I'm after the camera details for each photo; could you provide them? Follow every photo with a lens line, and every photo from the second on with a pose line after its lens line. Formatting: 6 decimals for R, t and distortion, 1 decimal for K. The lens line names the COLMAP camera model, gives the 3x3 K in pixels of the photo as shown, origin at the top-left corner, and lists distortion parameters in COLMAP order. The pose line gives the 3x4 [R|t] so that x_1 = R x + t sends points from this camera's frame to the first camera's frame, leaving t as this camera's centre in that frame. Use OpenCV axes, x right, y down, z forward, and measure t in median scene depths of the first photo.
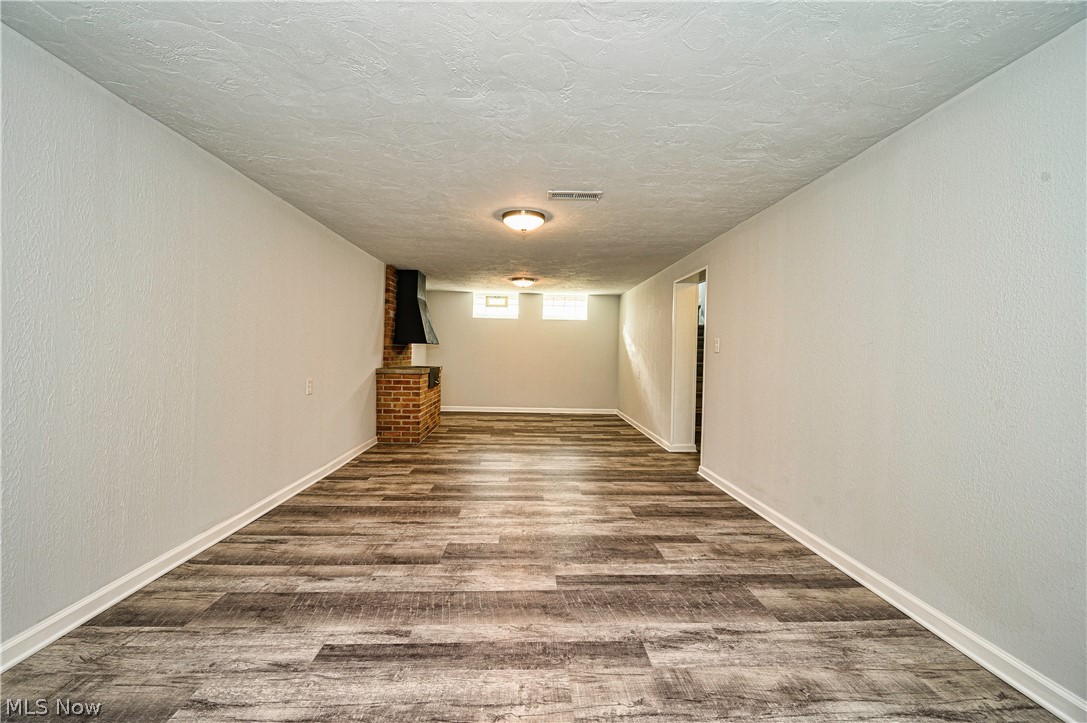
lens RADIAL K [[428.7, 0, 544.8], [0, 428.7, 337.7], [0, 0, 1]] dist [-0.001047, 0.000095]
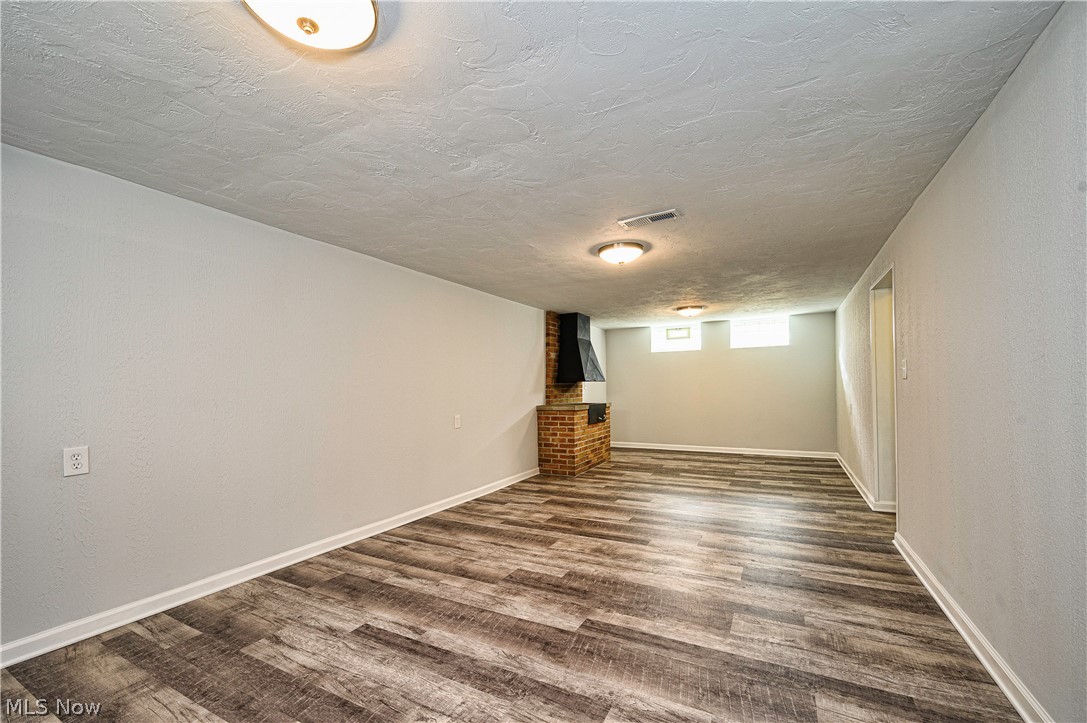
lens RADIAL K [[431.6, 0, 543.2], [0, 431.6, 360.0], [0, 0, 1]] dist [-0.000714, -0.000262]
pose [[0.867171, -0.064251, -0.493849, 0.285988], [0.048797, 0.997833, -0.044137, 0.005940], [0.495614, 0.014176, 0.868427, 0.059518]]
